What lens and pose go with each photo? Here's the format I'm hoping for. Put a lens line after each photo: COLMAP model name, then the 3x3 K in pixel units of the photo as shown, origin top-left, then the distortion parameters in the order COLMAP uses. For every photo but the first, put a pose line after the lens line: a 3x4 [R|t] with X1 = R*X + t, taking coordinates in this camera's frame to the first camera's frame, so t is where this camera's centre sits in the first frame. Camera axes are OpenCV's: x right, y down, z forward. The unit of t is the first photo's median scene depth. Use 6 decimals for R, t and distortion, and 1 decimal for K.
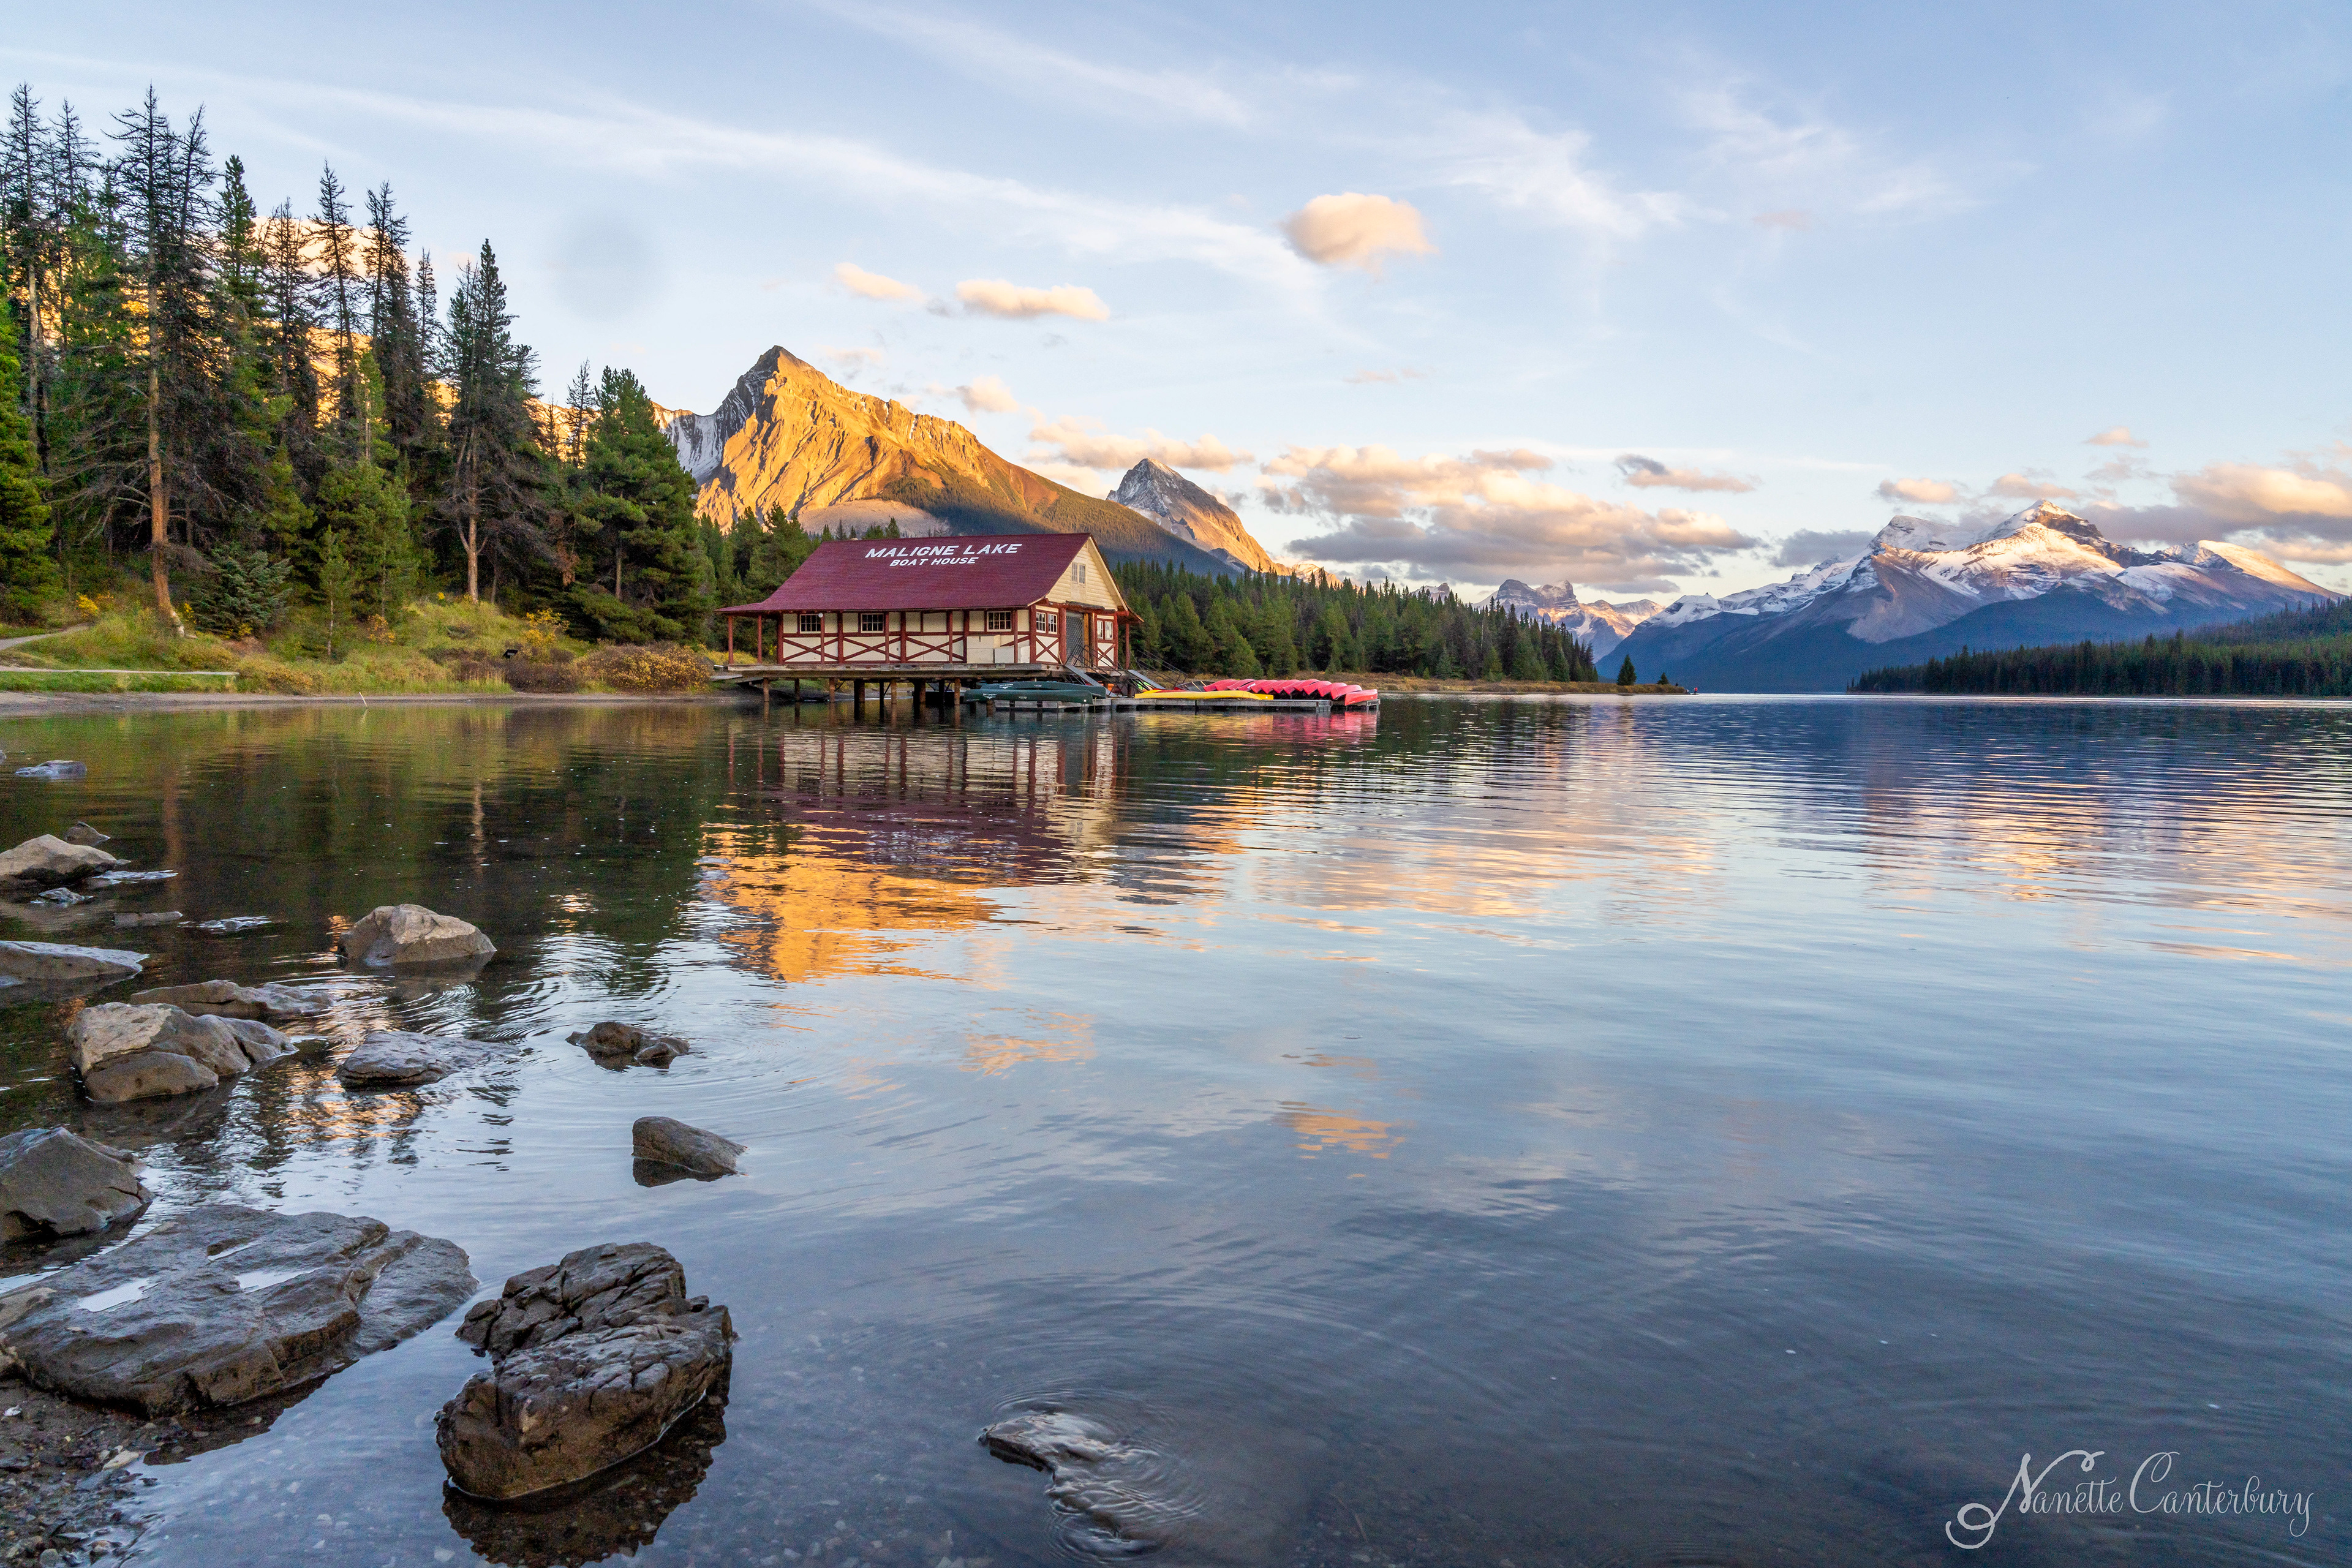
lens RADIAL K [[1744.2, 0, 1132.0], [0, 1744.2, 839.2], [0, 0, 1]] dist [-0.012636, 0.001516]
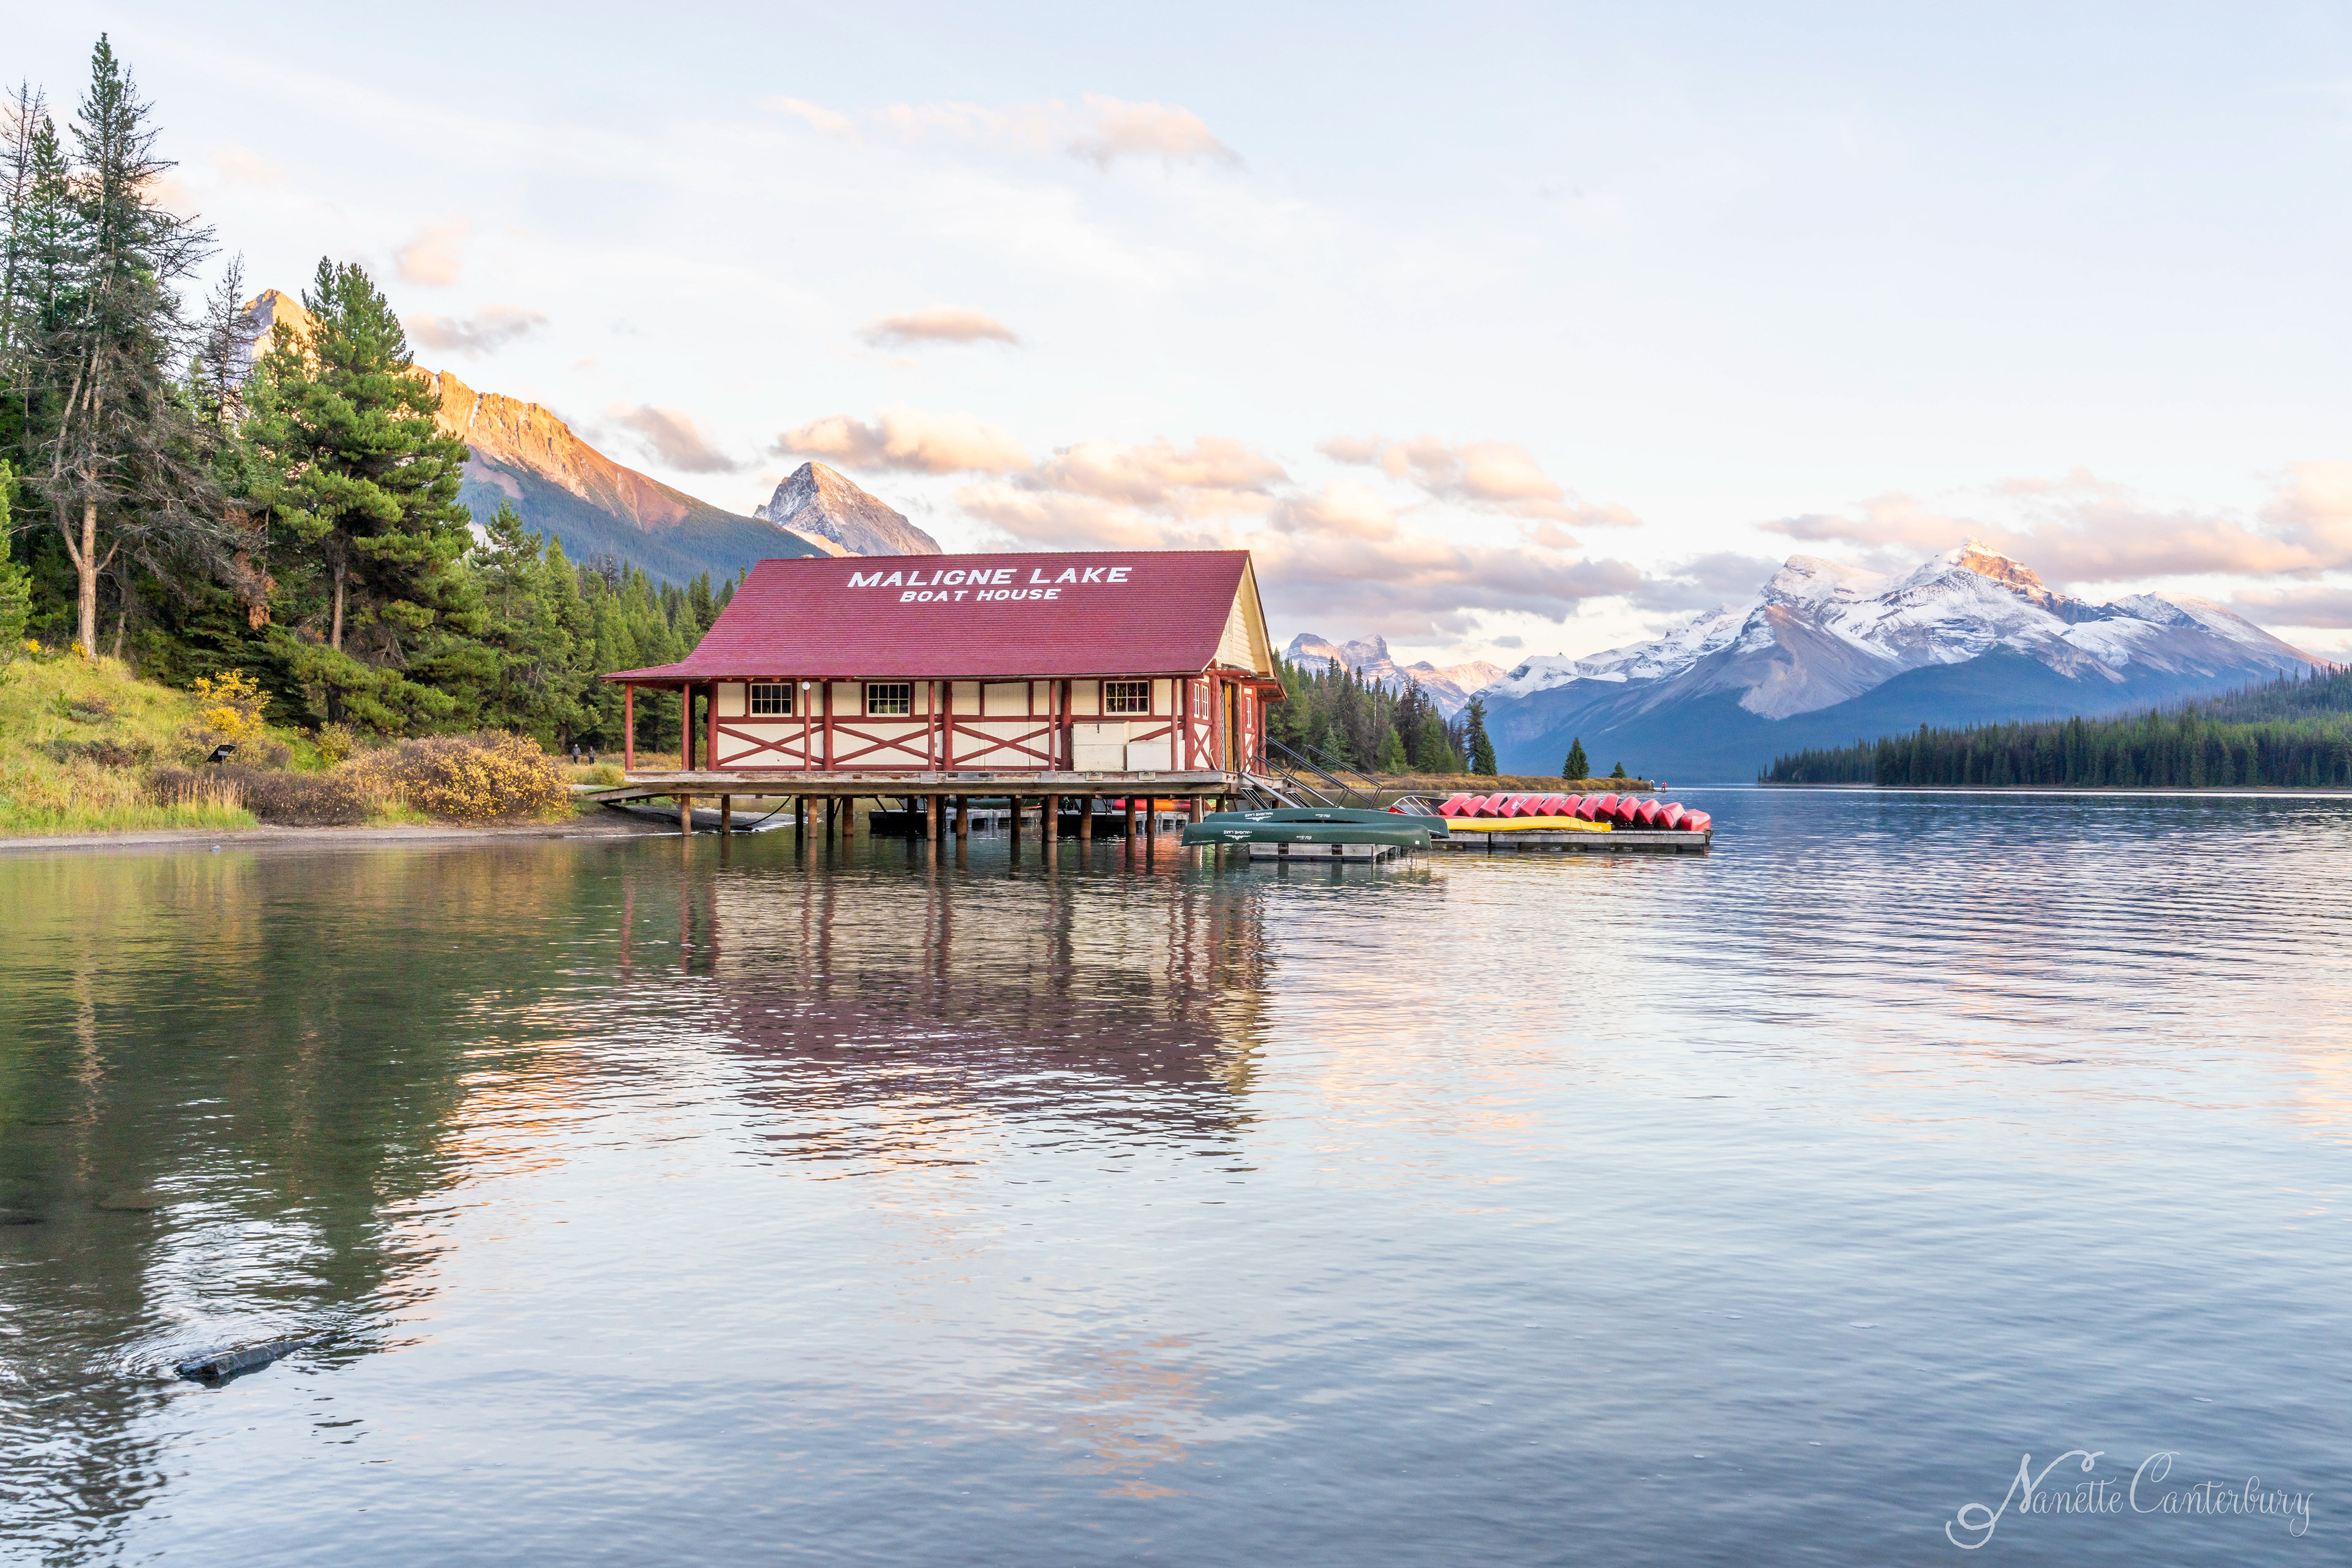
lens RADIAL K [[2370.6, 0, 1176.0], [0, 2370.6, 784.0], [0, 0, 1]] dist [0.005087, -0.004650]
pose [[0.982989, -0.003039, 0.183640, -0.167241], [0.018319, 0.996500, -0.081564, -0.025748], [-0.182749, 0.083541, 0.979604, 0.183611]]
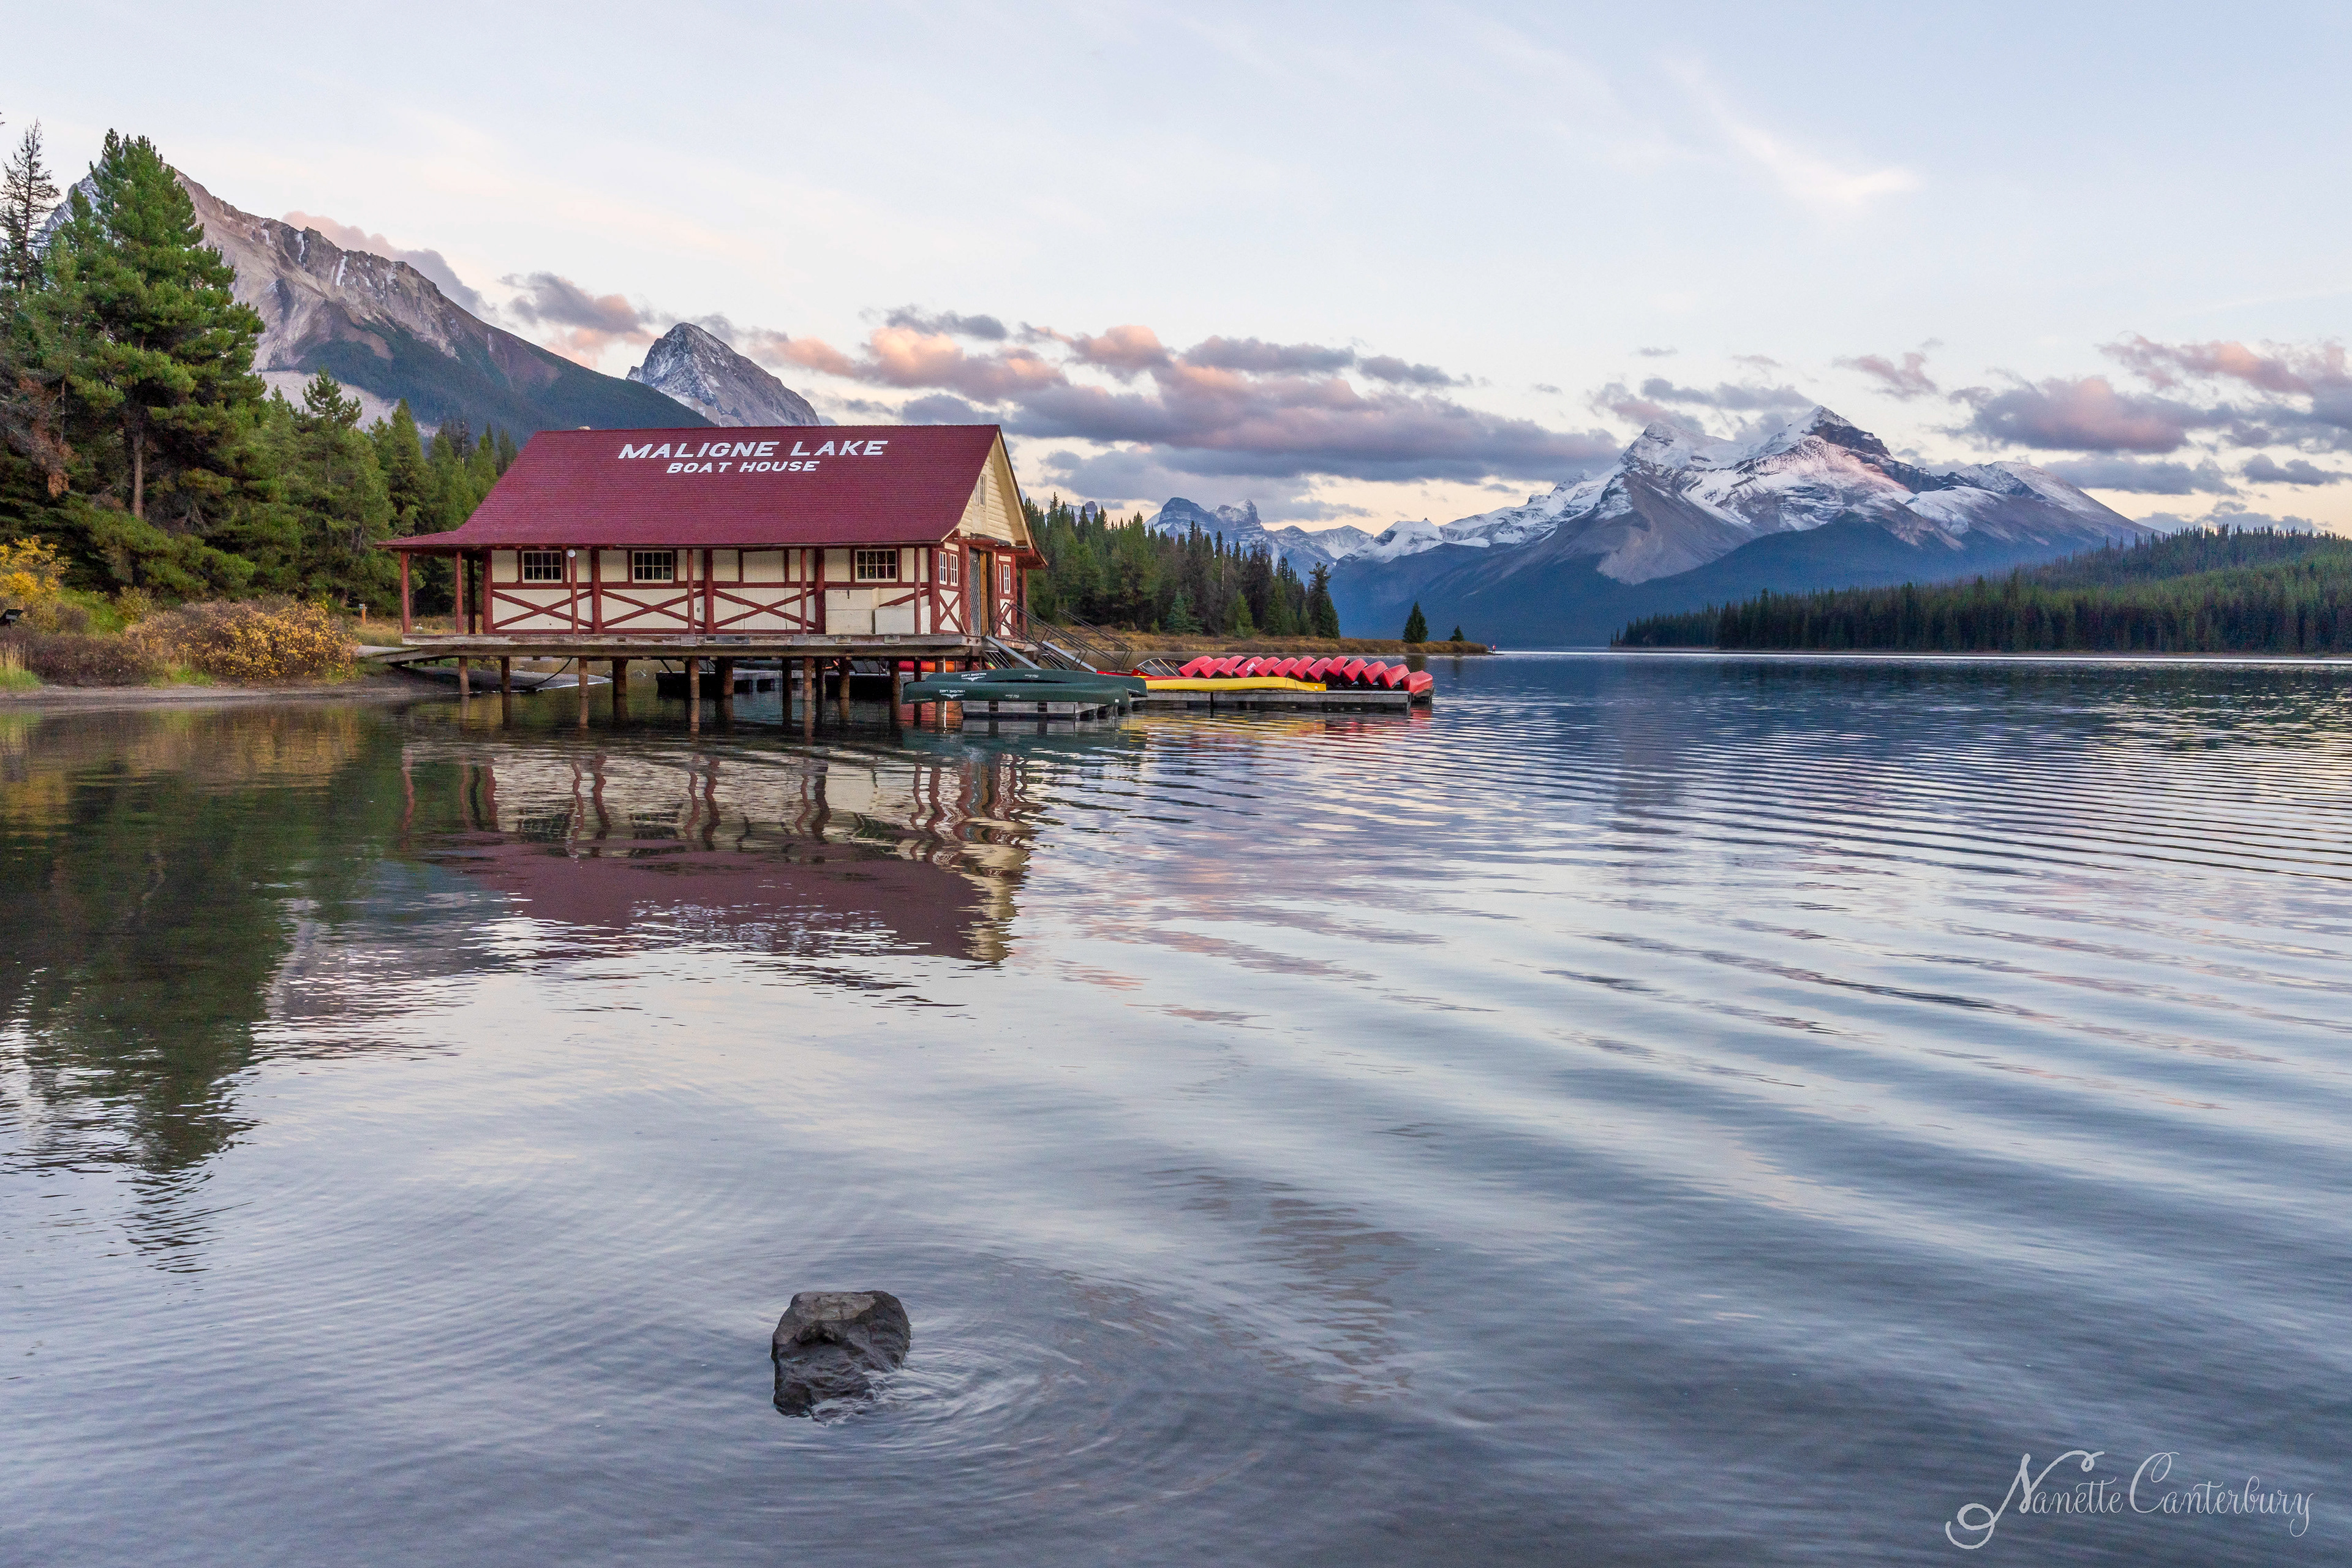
lens RADIAL K [[2319.2, 0, 1175.6], [0, 2319.2, 875.4], [0, 0, 1]] dist [-0.017286, 0.014094]
pose [[0.972986, -0.024463, 0.229566, -0.133951], [0.020964, 0.999624, 0.017668, -0.022239], [-0.229912, -0.012378, 0.973133, 0.141385]]
